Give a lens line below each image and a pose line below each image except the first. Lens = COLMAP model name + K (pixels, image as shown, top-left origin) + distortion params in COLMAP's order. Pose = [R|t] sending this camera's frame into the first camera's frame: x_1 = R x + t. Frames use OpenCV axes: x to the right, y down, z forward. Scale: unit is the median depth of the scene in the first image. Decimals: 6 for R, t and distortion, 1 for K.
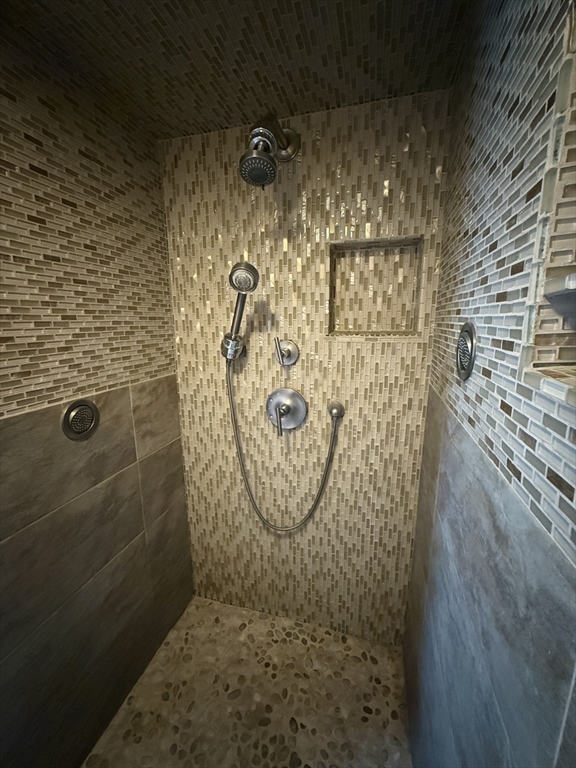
lens RADIAL K [[306.9, 0, 288.0], [0, 306.9, 384.0], [0, 0, 1]] dist [0.002957, 0.000235]
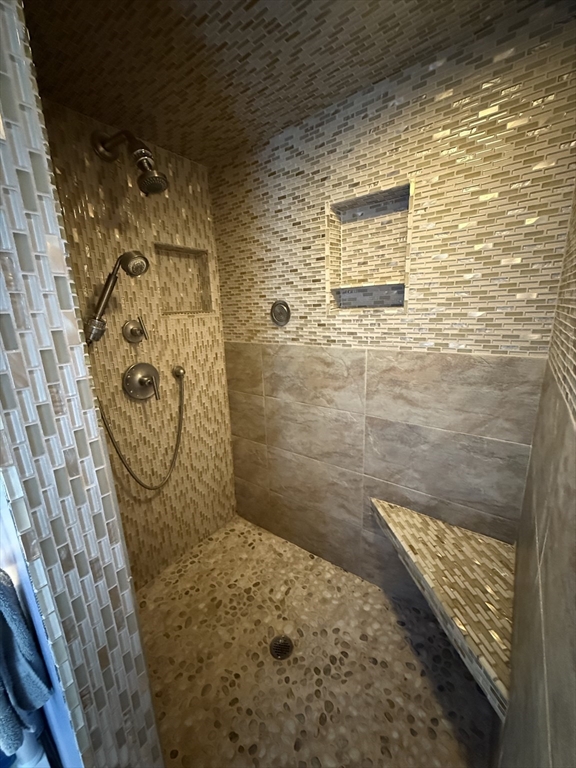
lens RADIAL K [[306.9, 0, 288.0], [0, 306.9, 384.0], [0, 0, 1]] dist [0.002957, 0.000235]
pose [[0.353334, -0.229825, 0.906827, -0.926185], [0.221724, 0.962307, 0.157494, 0.034007], [-0.908842, 0.145417, 0.390973, 0.064969]]
